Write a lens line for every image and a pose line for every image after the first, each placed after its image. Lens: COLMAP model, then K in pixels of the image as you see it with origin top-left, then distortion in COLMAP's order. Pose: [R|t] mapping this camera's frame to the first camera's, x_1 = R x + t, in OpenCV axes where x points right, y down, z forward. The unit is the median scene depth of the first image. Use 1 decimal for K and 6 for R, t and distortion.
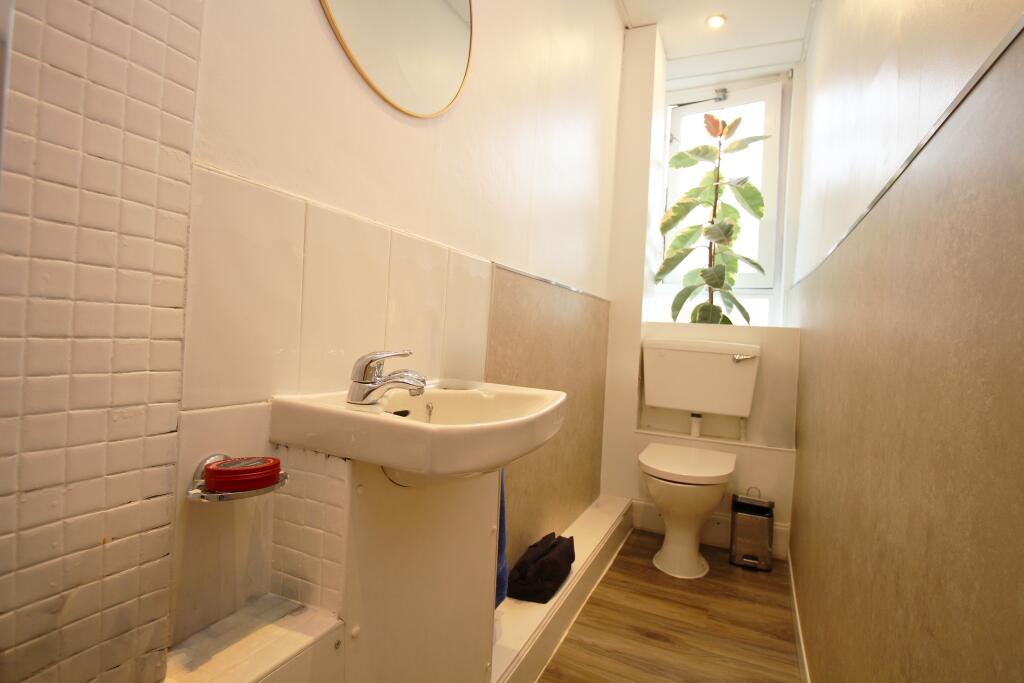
lens RADIAL K [[513.6, 0, 513.2], [0, 513.6, 340.5], [0, 0, 1]] dist [-0.004691, -0.000423]
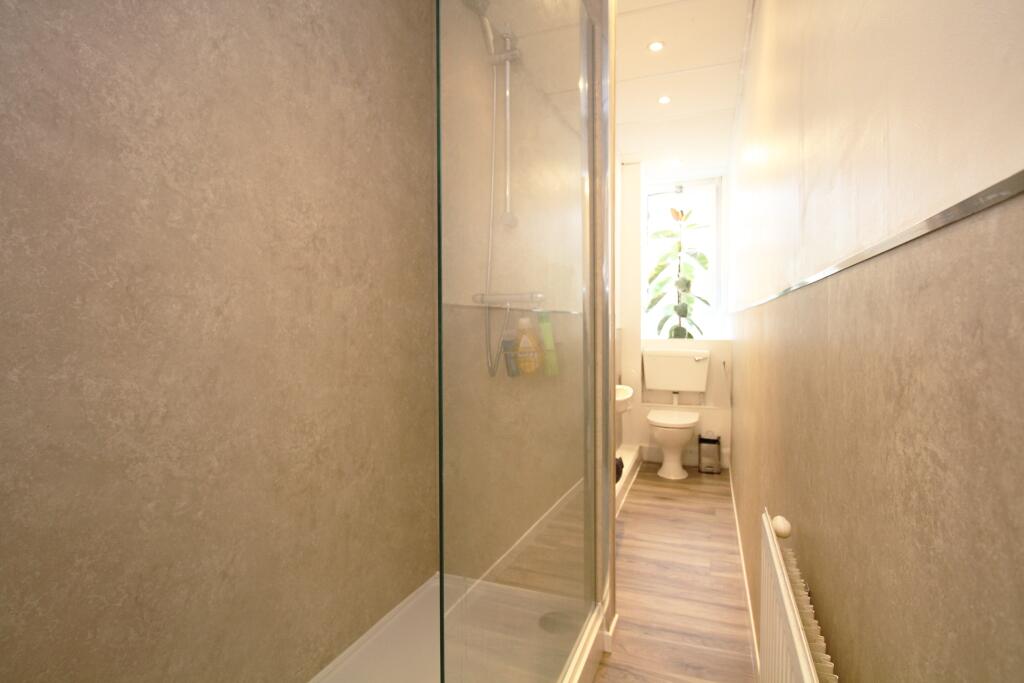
lens RADIAL K [[513.6, 0, 511.8], [0, 513.6, 339.4], [0, 0, 1]] dist [-0.004691, -0.000423]
pose [[0.996298, -0.055078, 0.066008, -0.295252], [0.054261, 0.998427, 0.014106, -0.086814], [-0.066681, -0.010472, 0.997719, -0.681506]]
